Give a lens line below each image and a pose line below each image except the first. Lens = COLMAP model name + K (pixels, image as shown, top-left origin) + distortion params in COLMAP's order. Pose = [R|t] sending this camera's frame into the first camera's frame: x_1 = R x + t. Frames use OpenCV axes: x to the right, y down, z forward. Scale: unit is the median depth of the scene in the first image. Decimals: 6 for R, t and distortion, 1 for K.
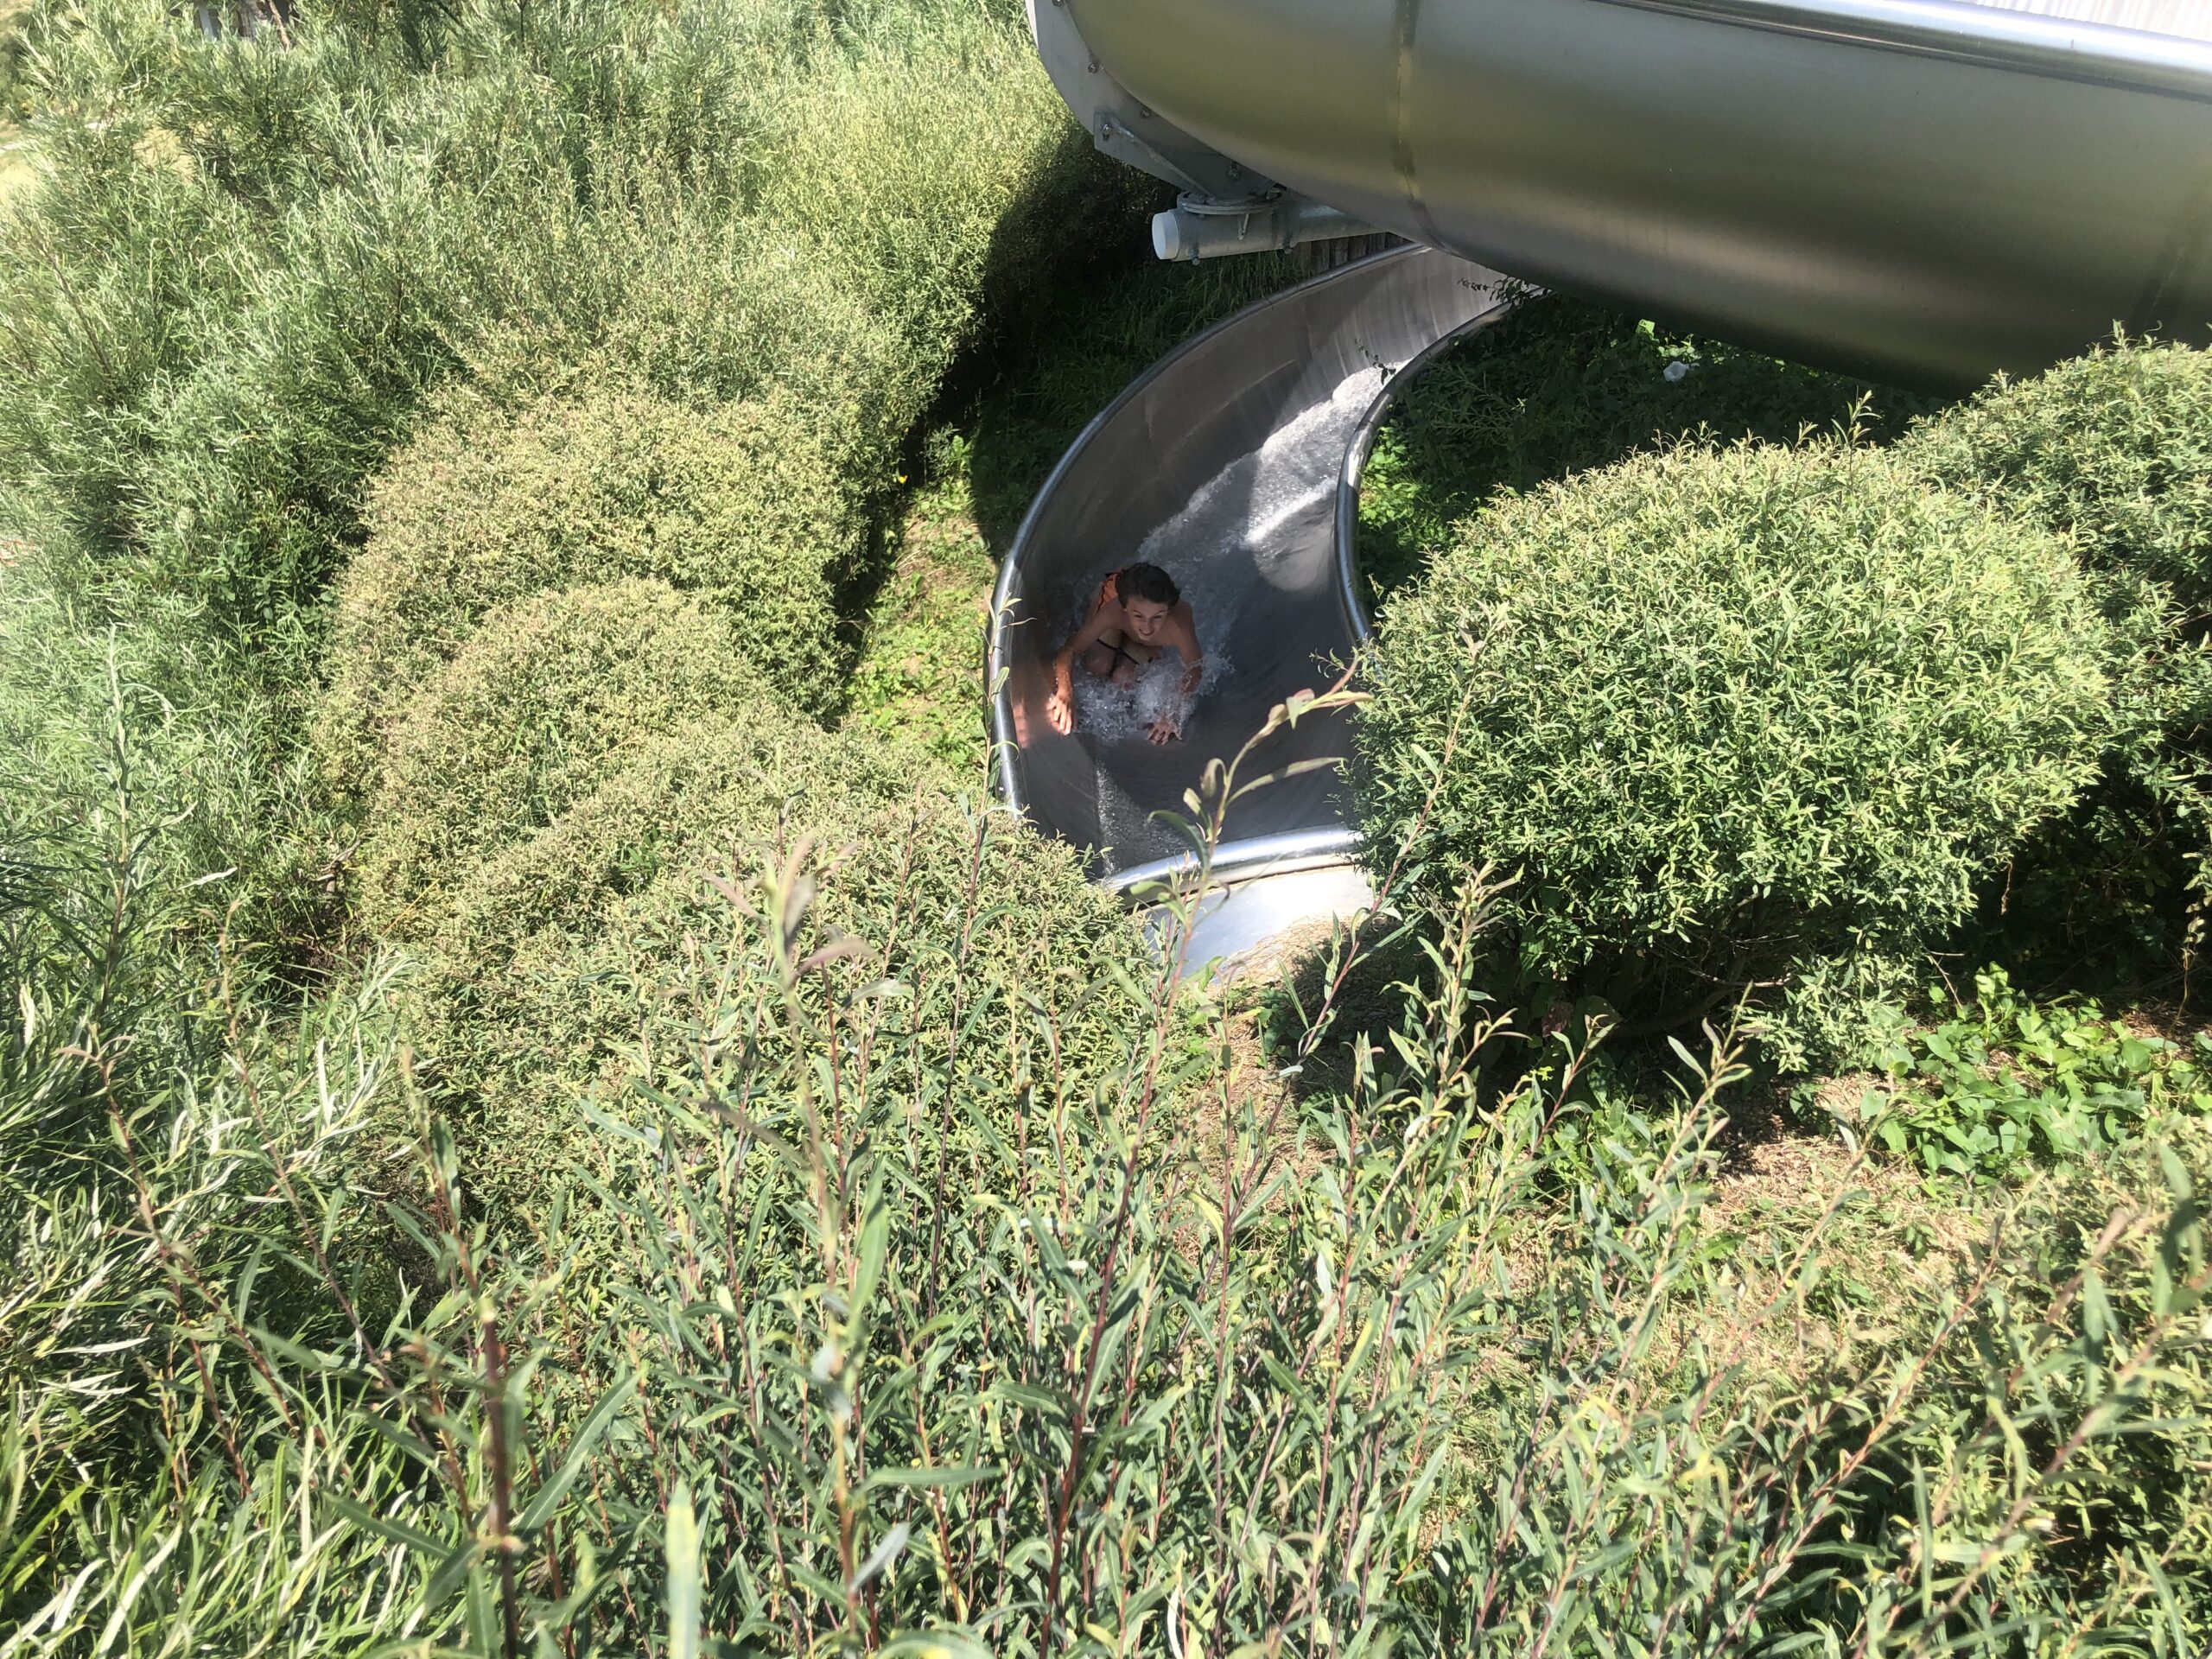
lens RADIAL K [[1814.0, 0, 1102.9], [0, 1814.0, 839.3], [0, 0, 1]] dist [-0.002056, -0.000045]
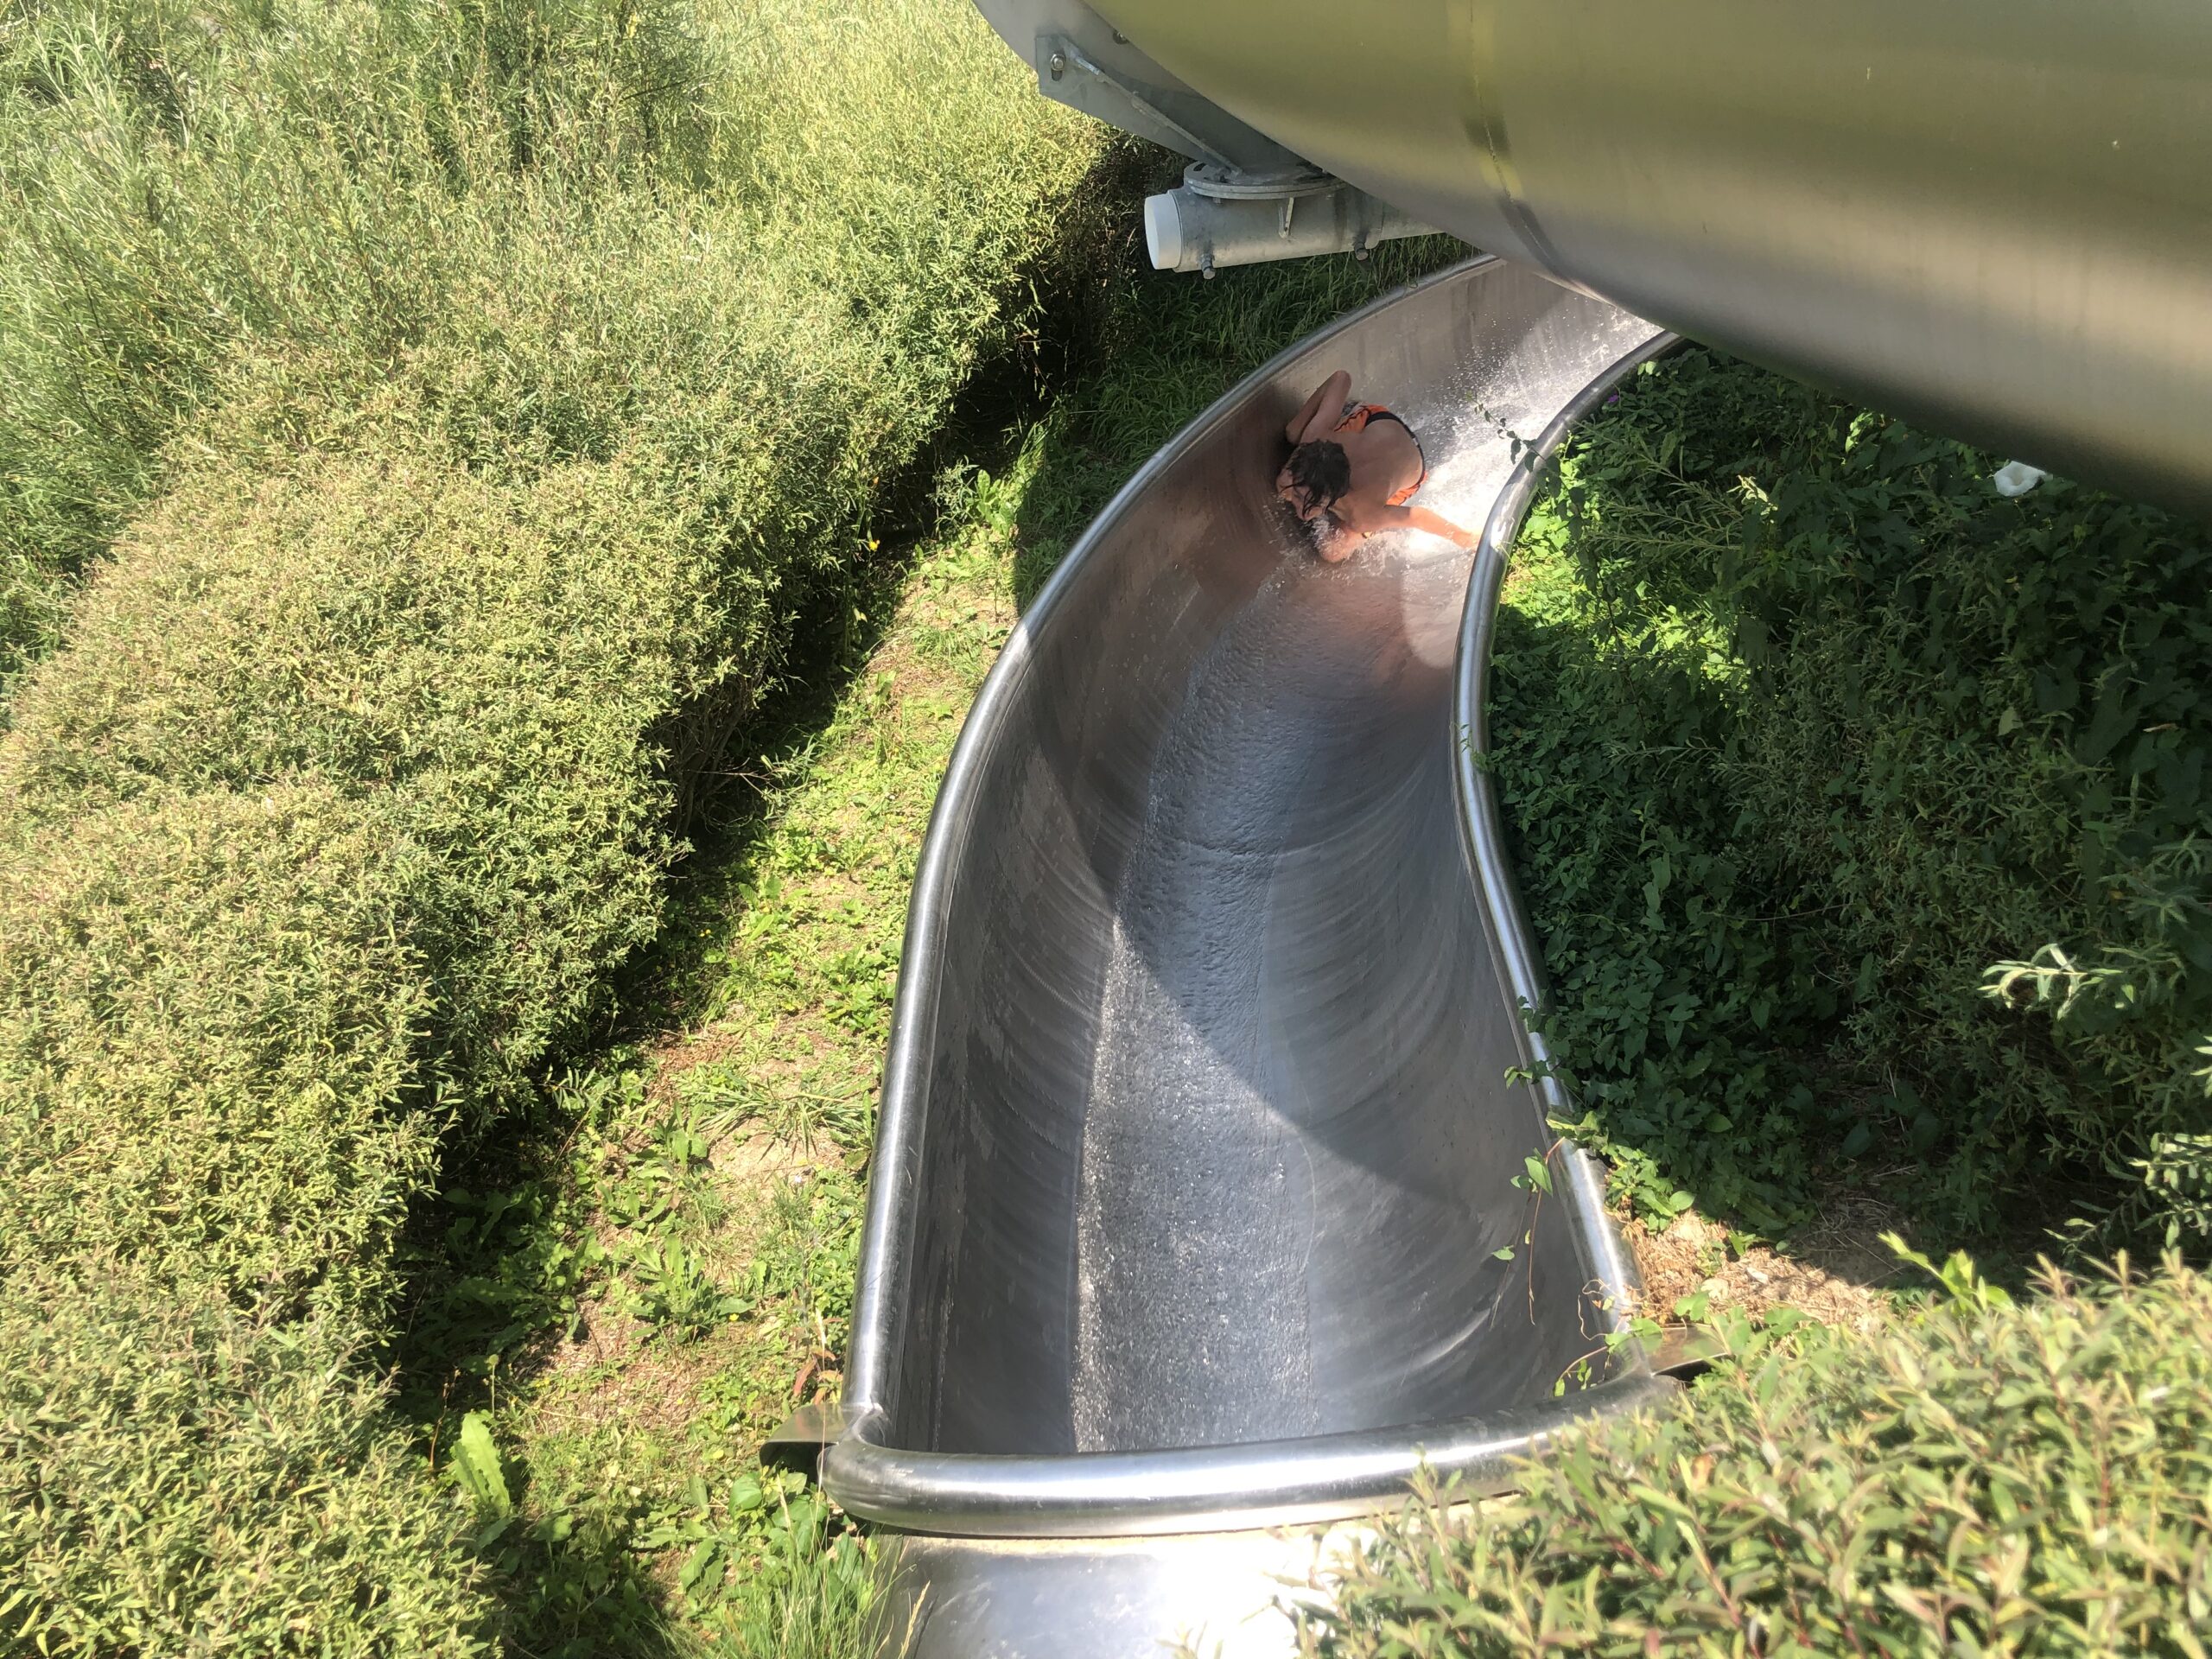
lens RADIAL K [[1819.1, 0, 1095.6], [0, 1819.1, 815.8], [0, 0, 1]] dist [0.007398, 0.001886]
pose [[0.991652, 0.037974, -0.123222, 0.087495], [-0.035492, 0.999122, 0.022277, -0.128105], [0.123959, -0.017718, 0.992129, 0.326741]]
